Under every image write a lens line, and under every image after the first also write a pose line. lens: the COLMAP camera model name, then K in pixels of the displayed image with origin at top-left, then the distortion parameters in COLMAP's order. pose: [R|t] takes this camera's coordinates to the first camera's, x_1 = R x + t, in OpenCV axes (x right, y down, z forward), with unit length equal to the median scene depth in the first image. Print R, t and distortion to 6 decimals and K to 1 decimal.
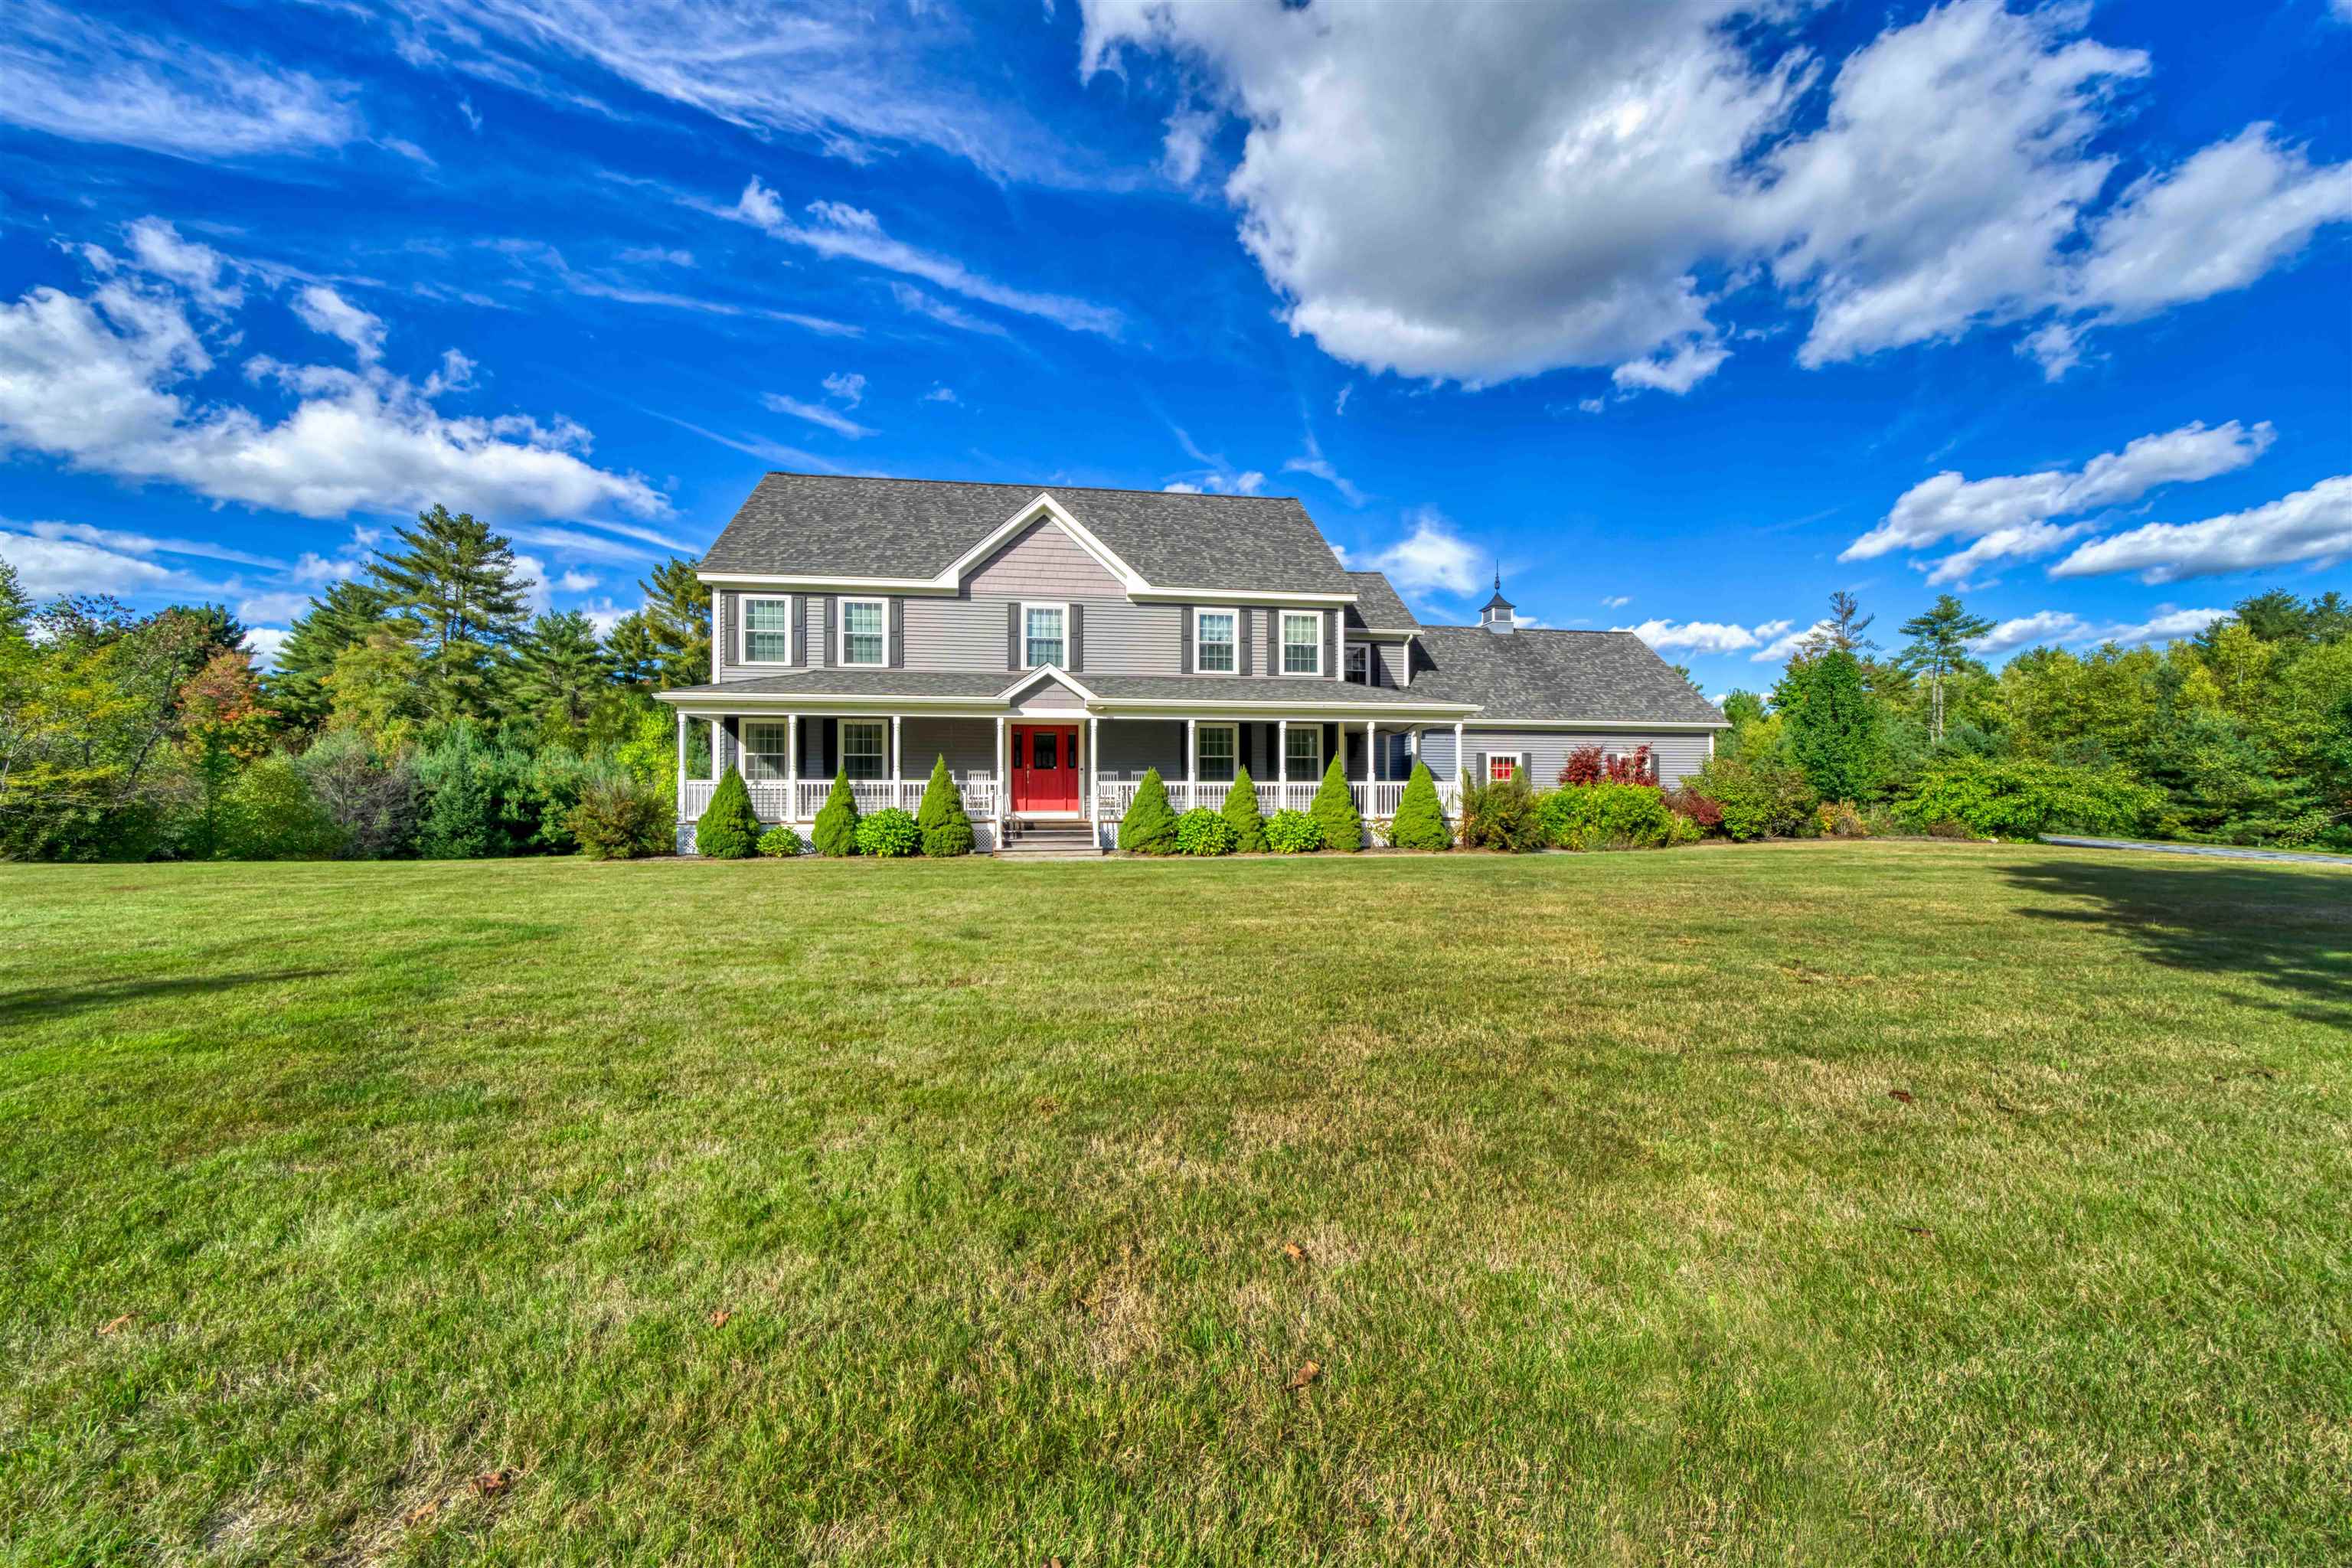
lens RADIAL K [[835.6, 0, 1170.0], [0, 835.6, 808.3], [0, 0, 1]] dist [-0.020068, 0.000020]
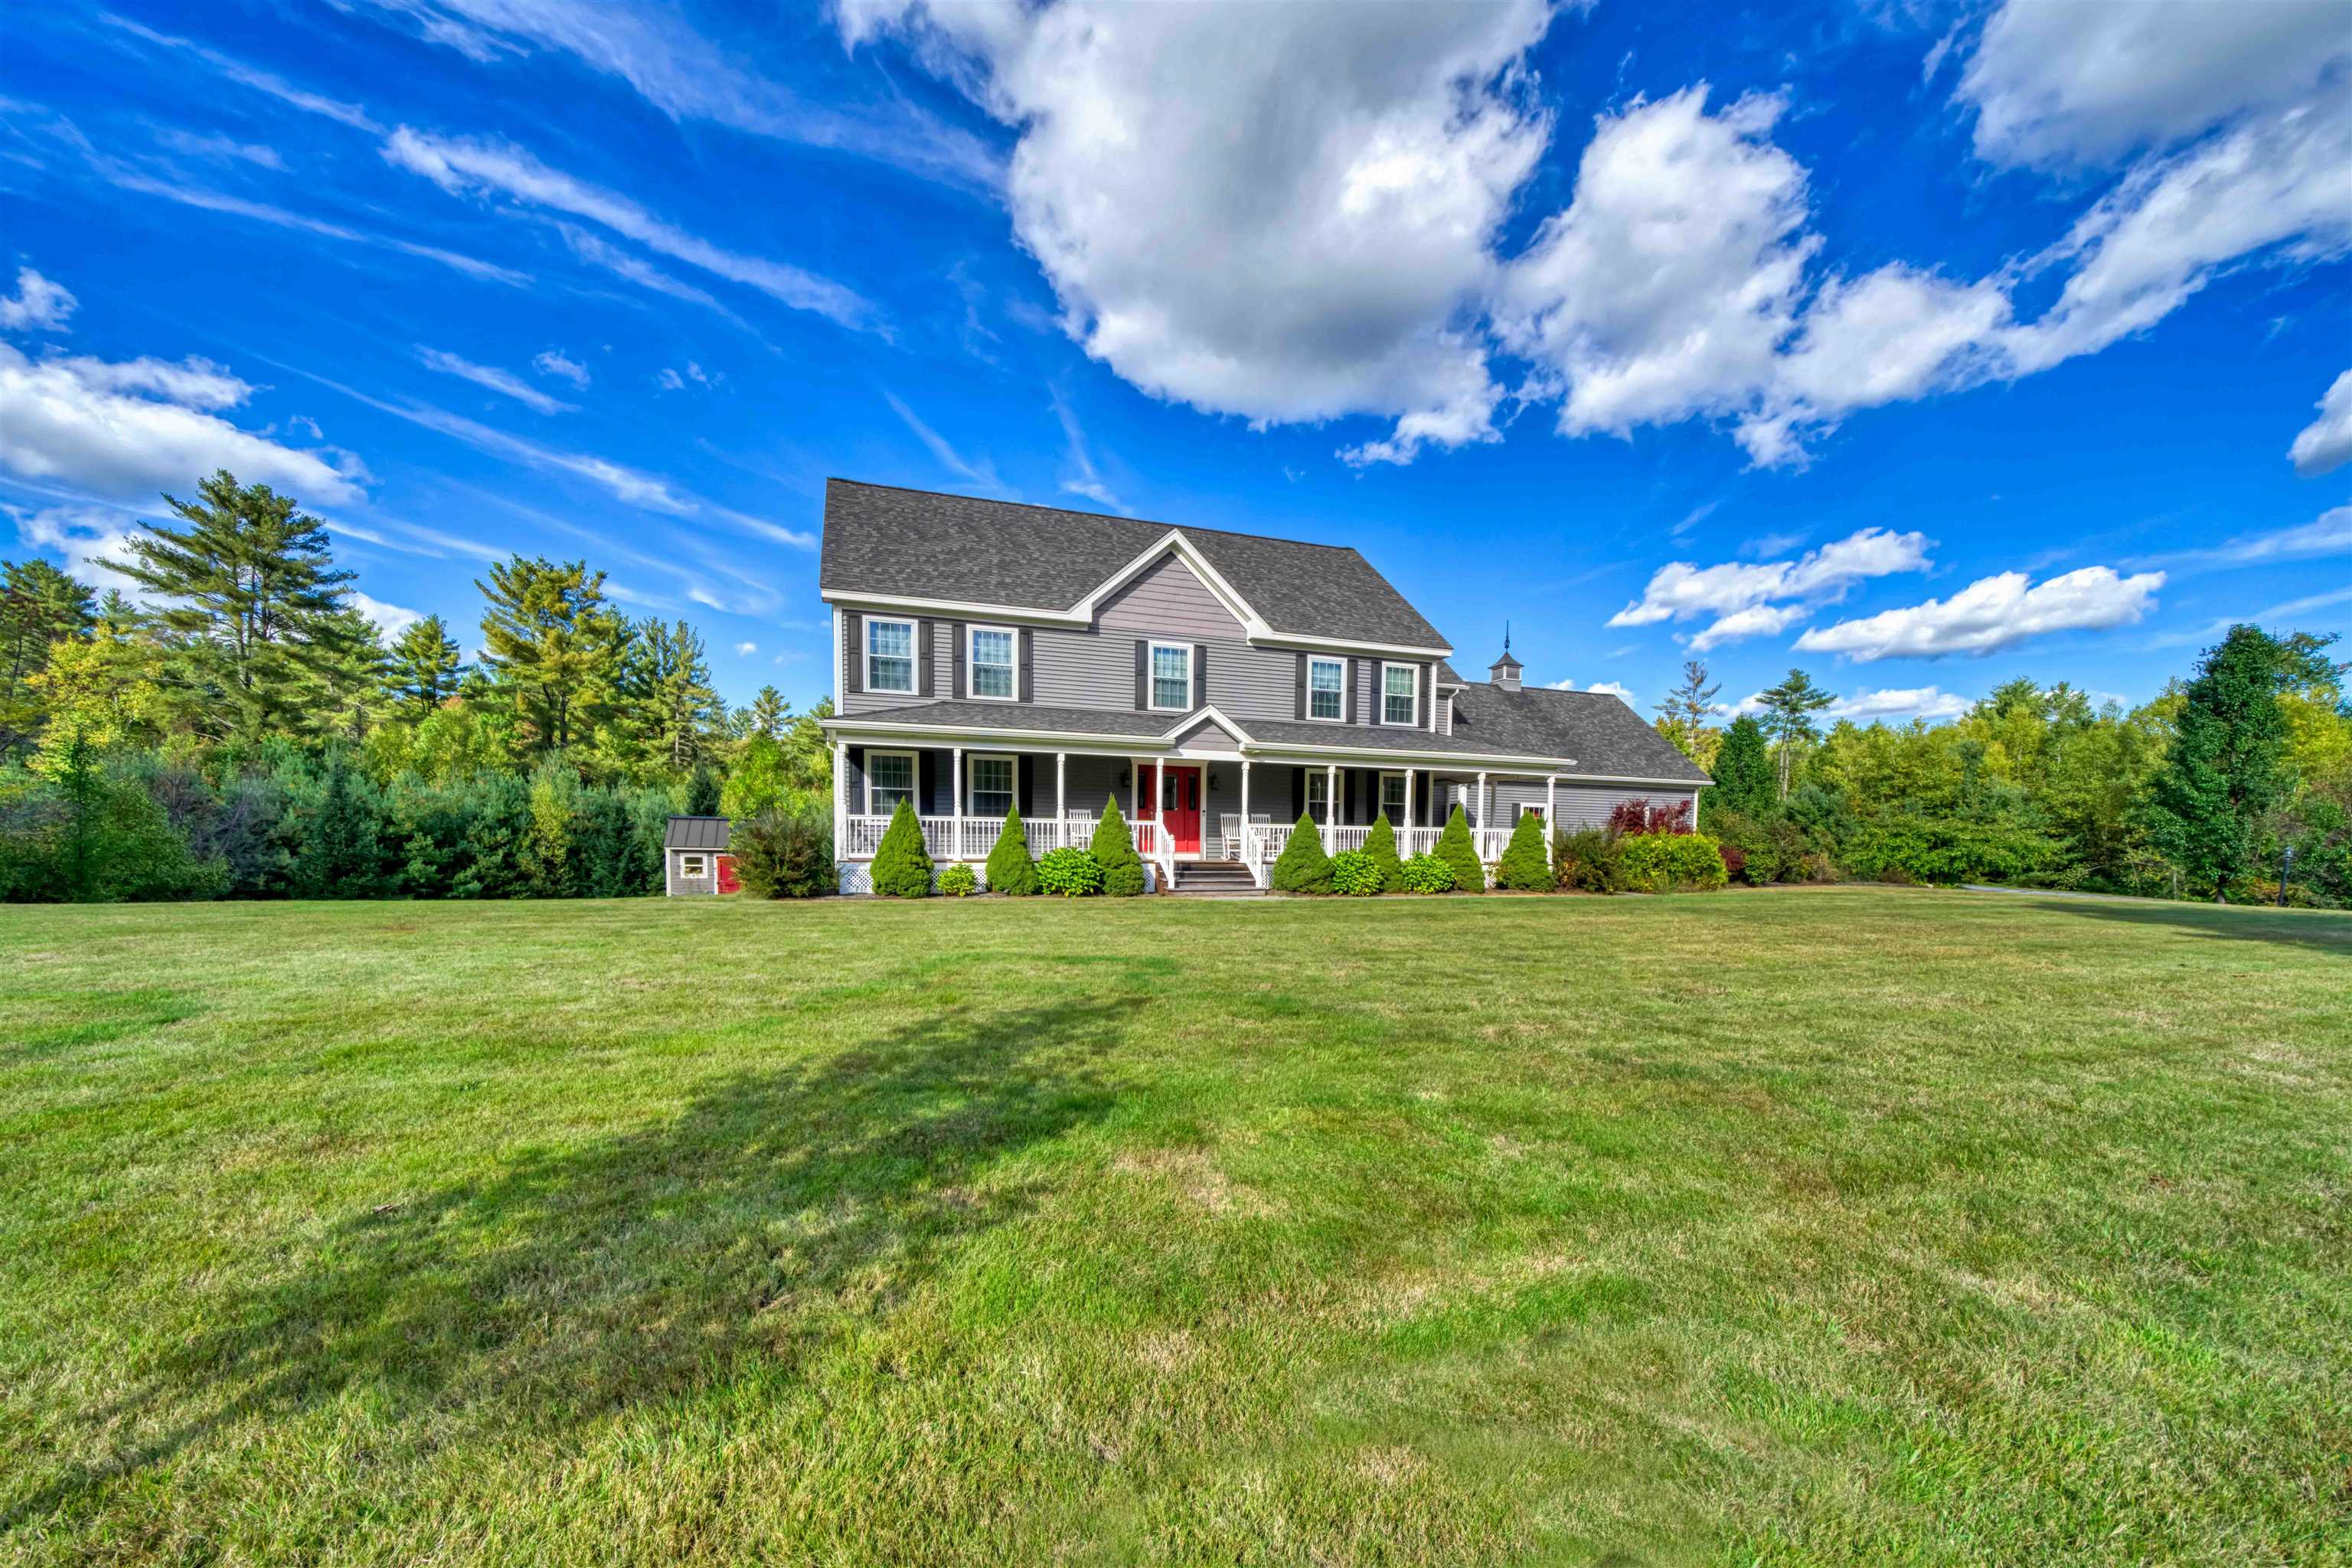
lens RADIAL K [[841.5, 0, 1175.9], [0, 841.5, 913.2], [0, 0, 1]] dist [-0.016899, 0.000032]
pose [[0.984629, -0.001346, 0.174653, -0.307795], [-0.011456, 0.997319, 0.072270, 0.003445], [-0.174282, -0.073160, 0.981974, -0.007869]]
